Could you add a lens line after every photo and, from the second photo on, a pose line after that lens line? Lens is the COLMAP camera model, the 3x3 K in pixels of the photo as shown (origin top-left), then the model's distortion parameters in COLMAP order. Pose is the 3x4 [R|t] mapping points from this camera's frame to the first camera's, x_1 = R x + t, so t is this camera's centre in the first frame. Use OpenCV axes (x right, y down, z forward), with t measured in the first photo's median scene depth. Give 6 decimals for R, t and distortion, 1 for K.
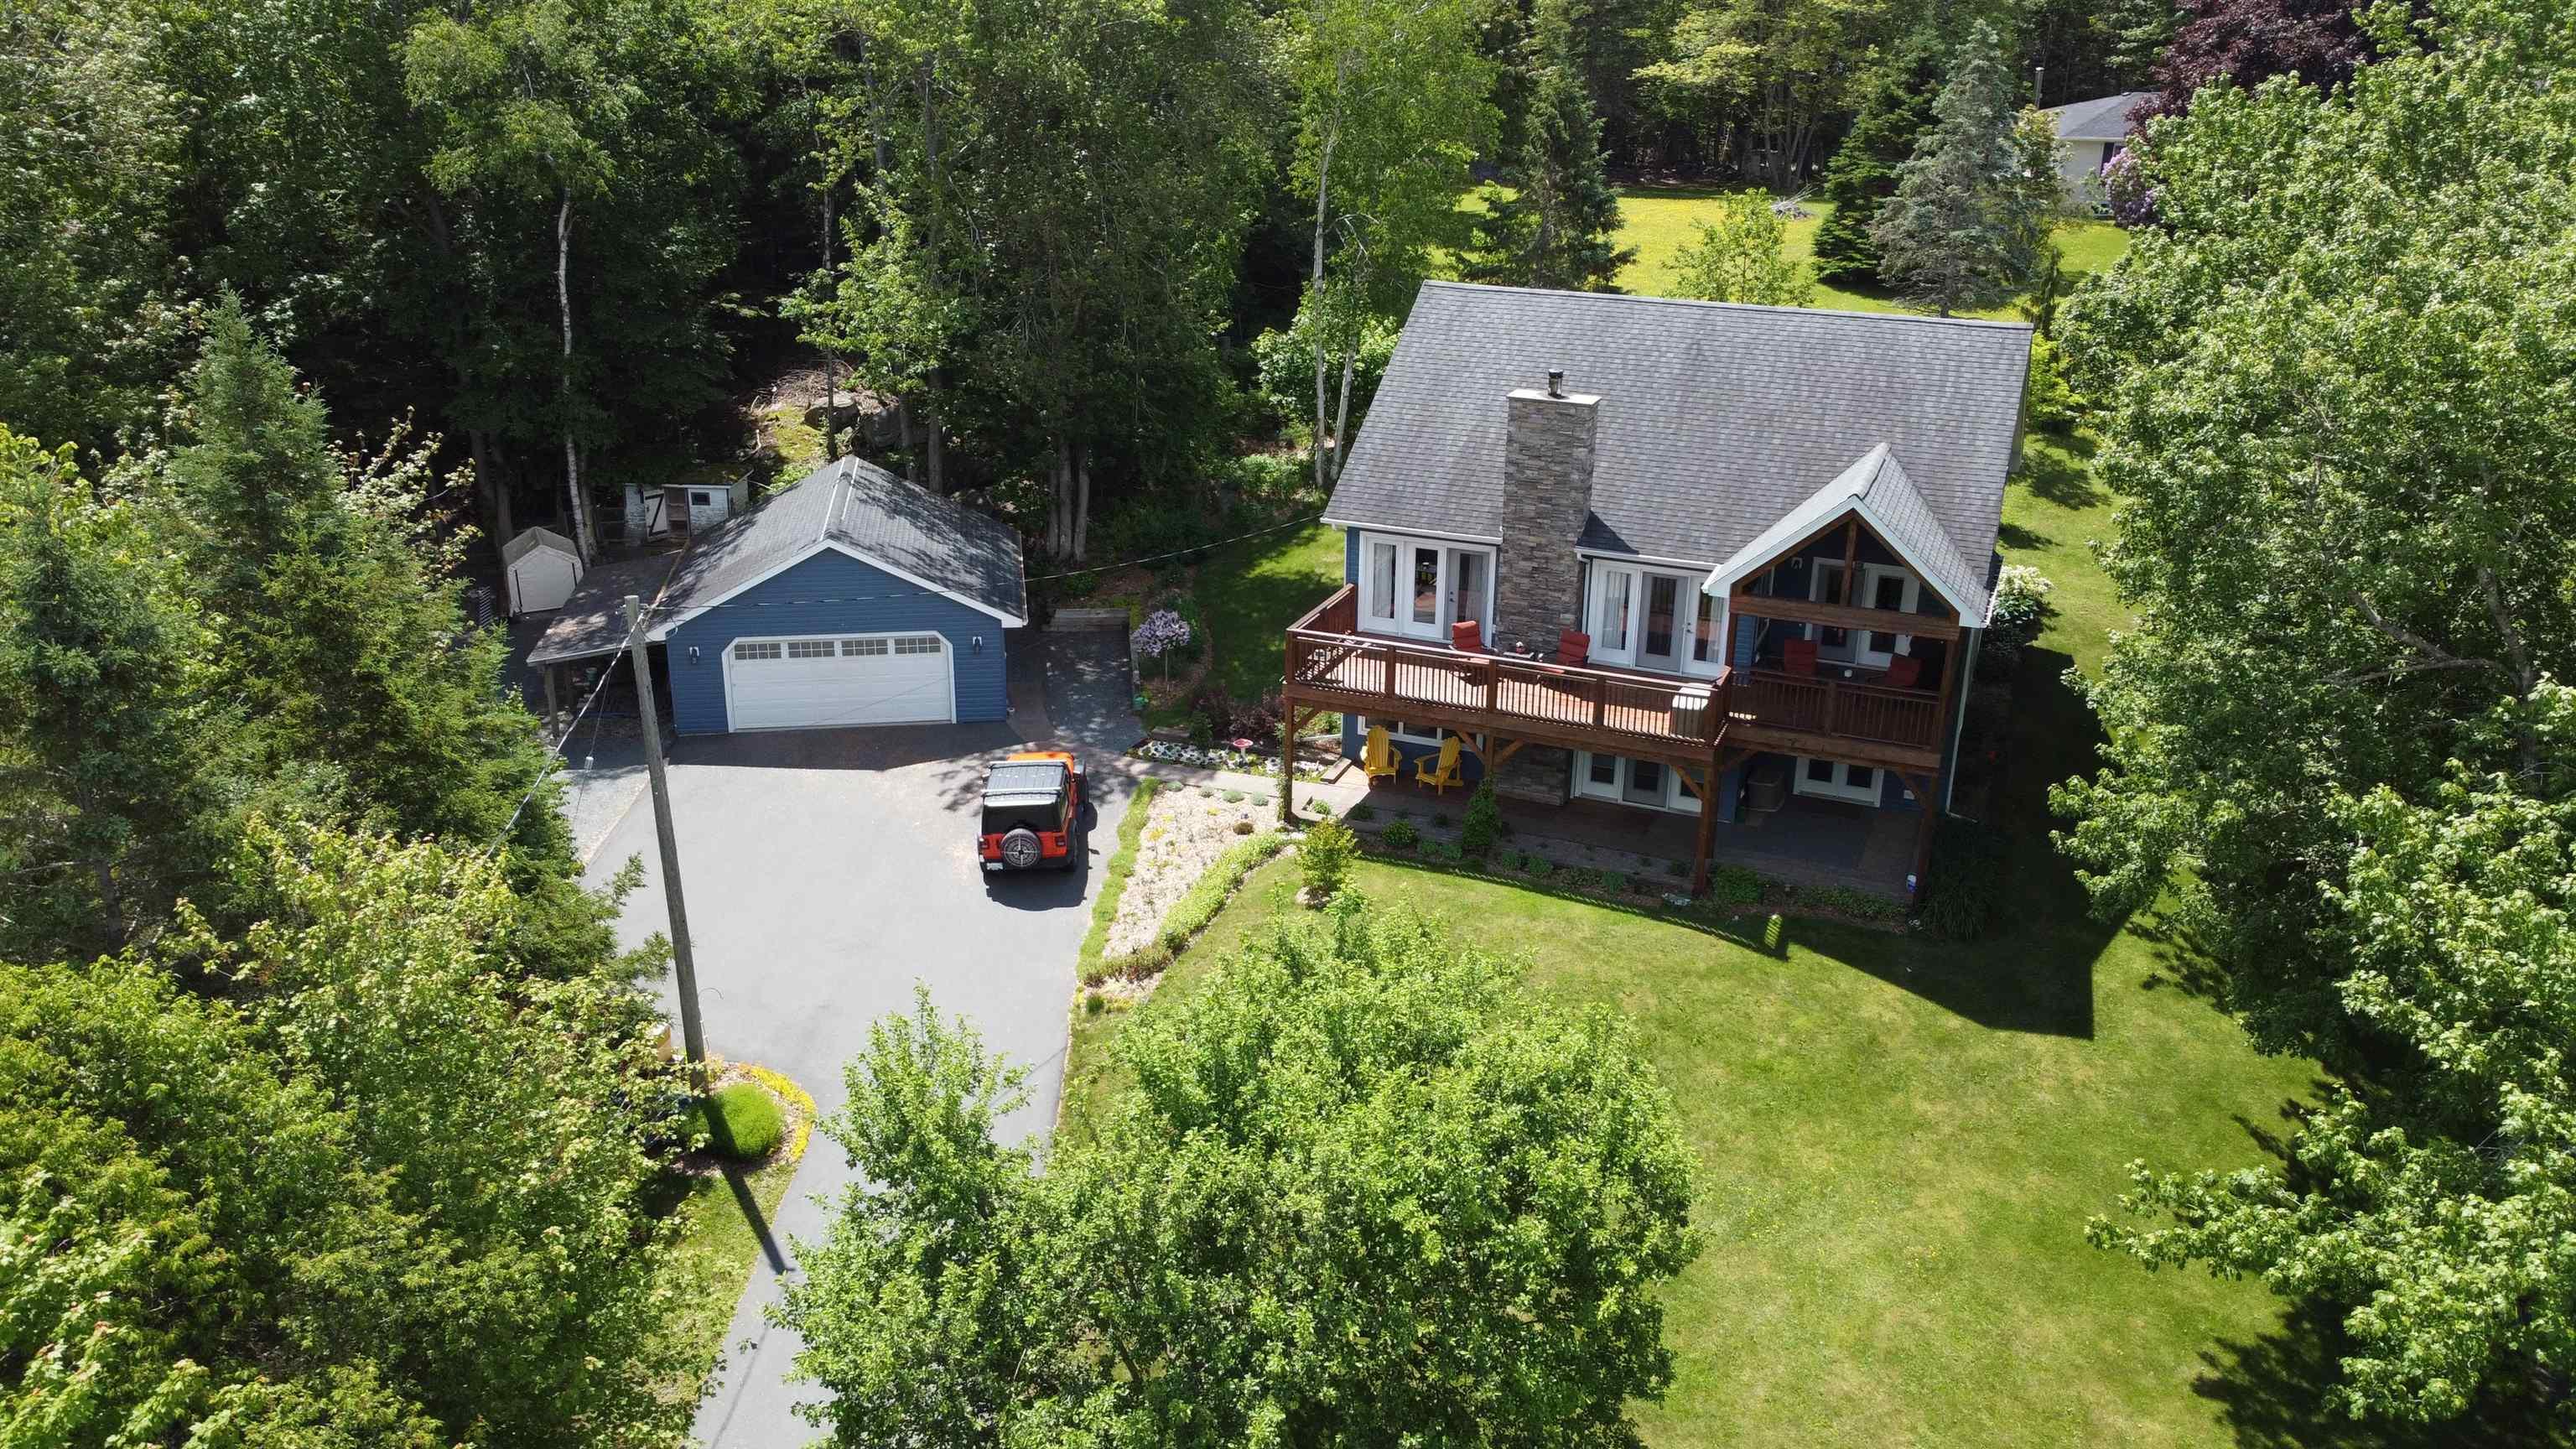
lens RADIAL K [[1962.6, 0, 1296.6], [0, 1962.6, 738.3], [0, 0, 1]] dist [-0.007656, 0.011314]
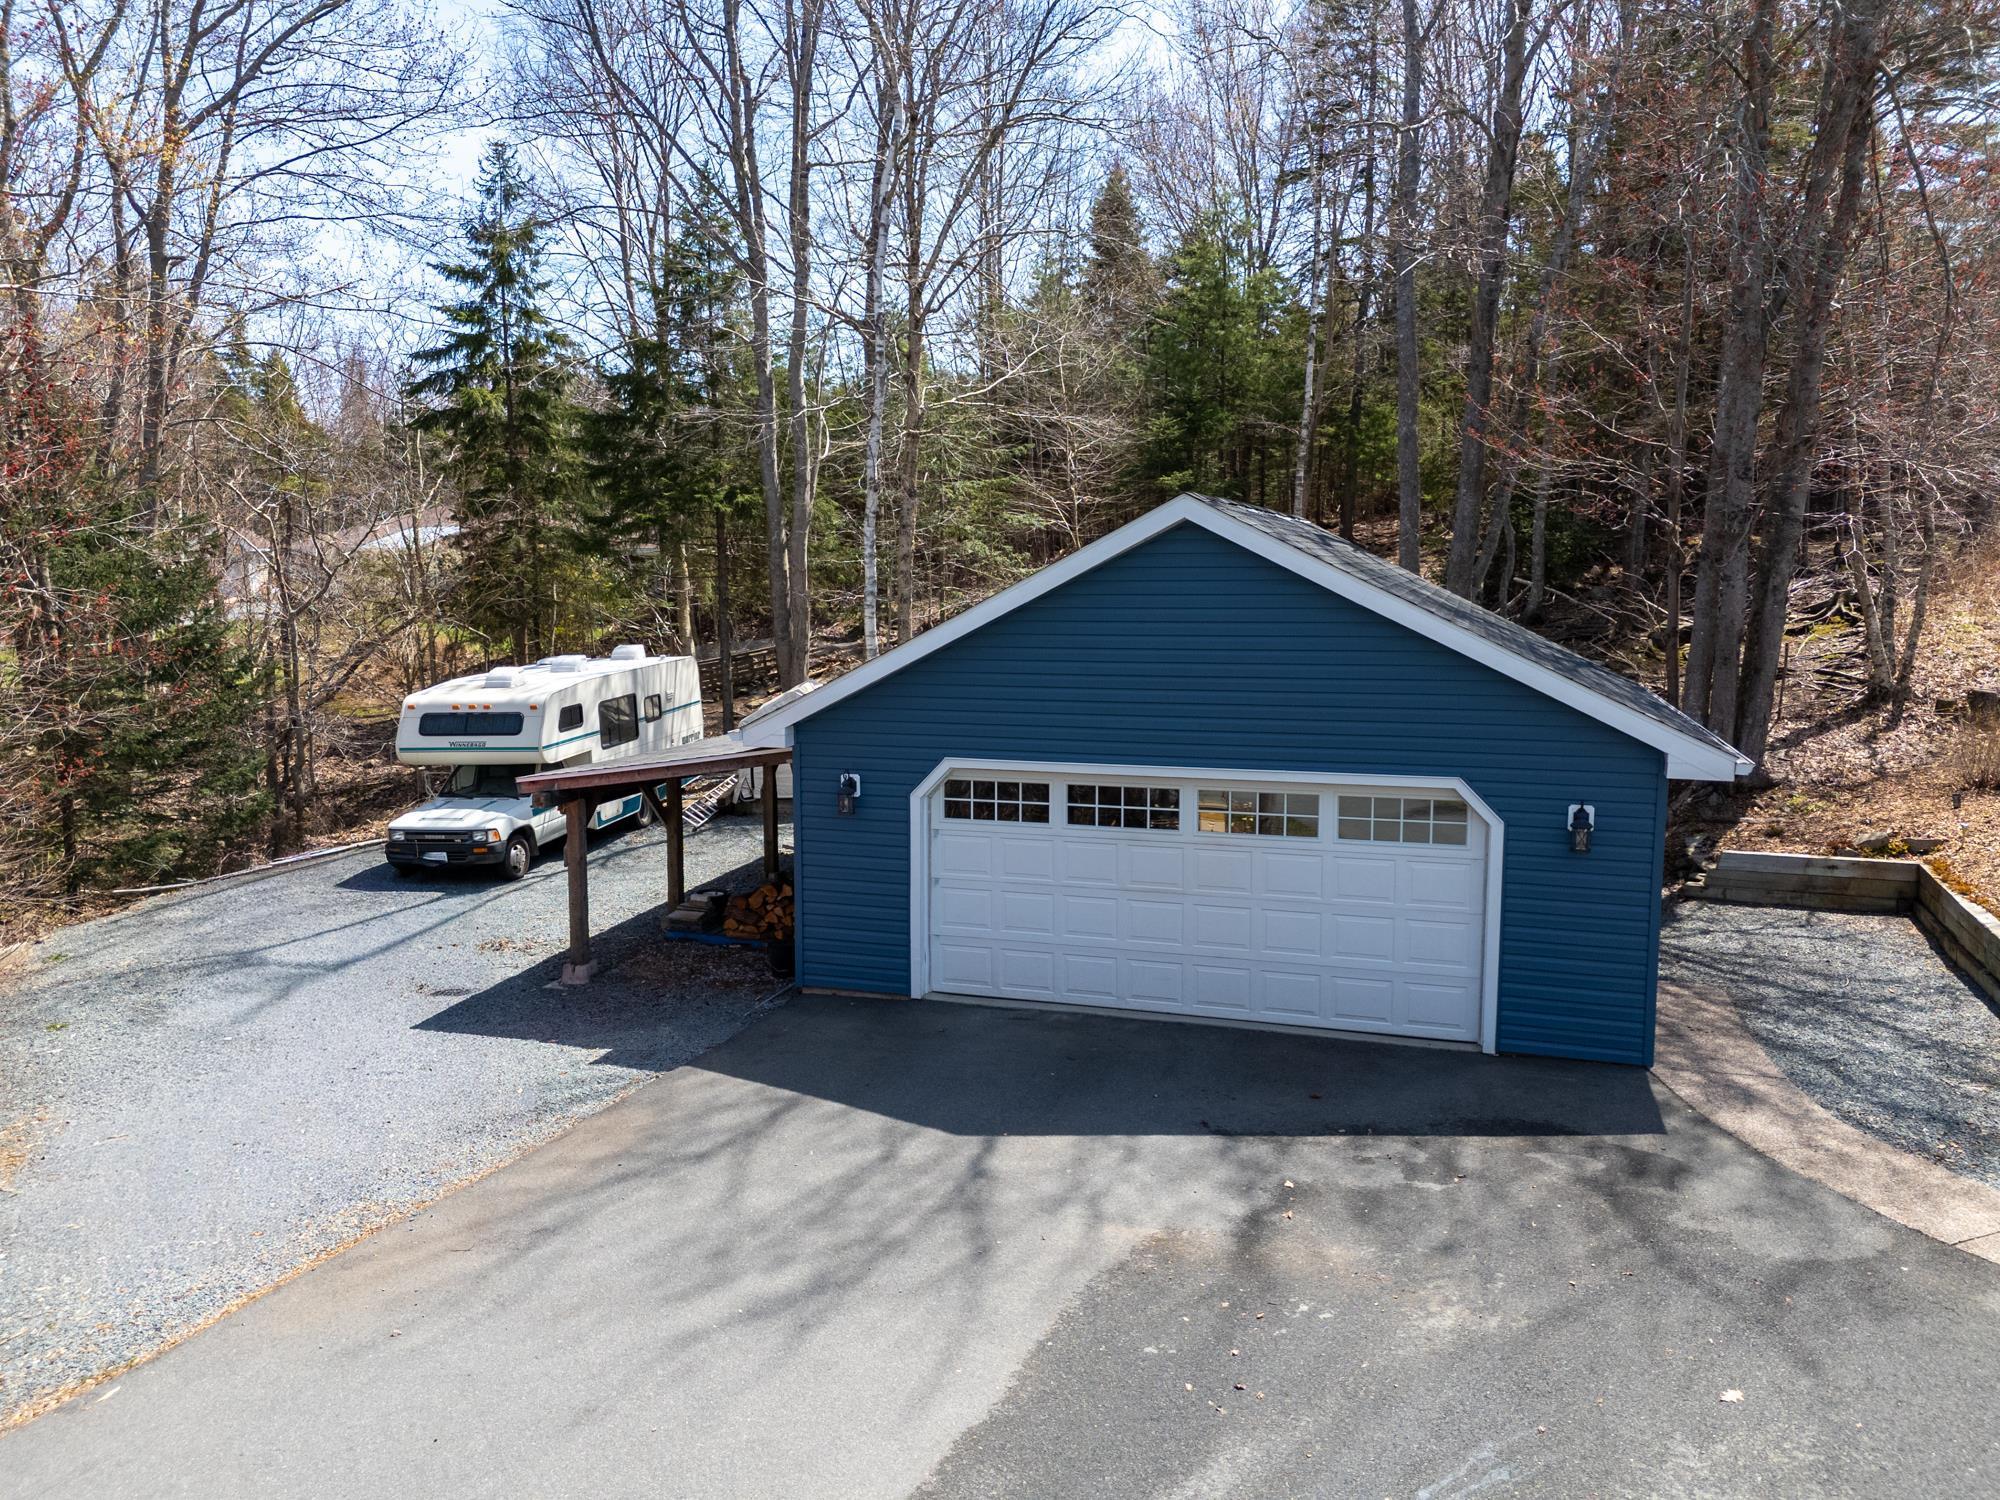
lens RADIAL K [[1499.7, 0, 990.1], [0, 1499.7, 749.1], [0, 0, 1]] dist [0.071895, -0.019388]
pose [[0.895362, 0.040778, -0.443468, -0.140045], [-0.150389, 0.964987, -0.214902, 0.011977], [0.419178, 0.259108, 0.870146, 0.731009]]
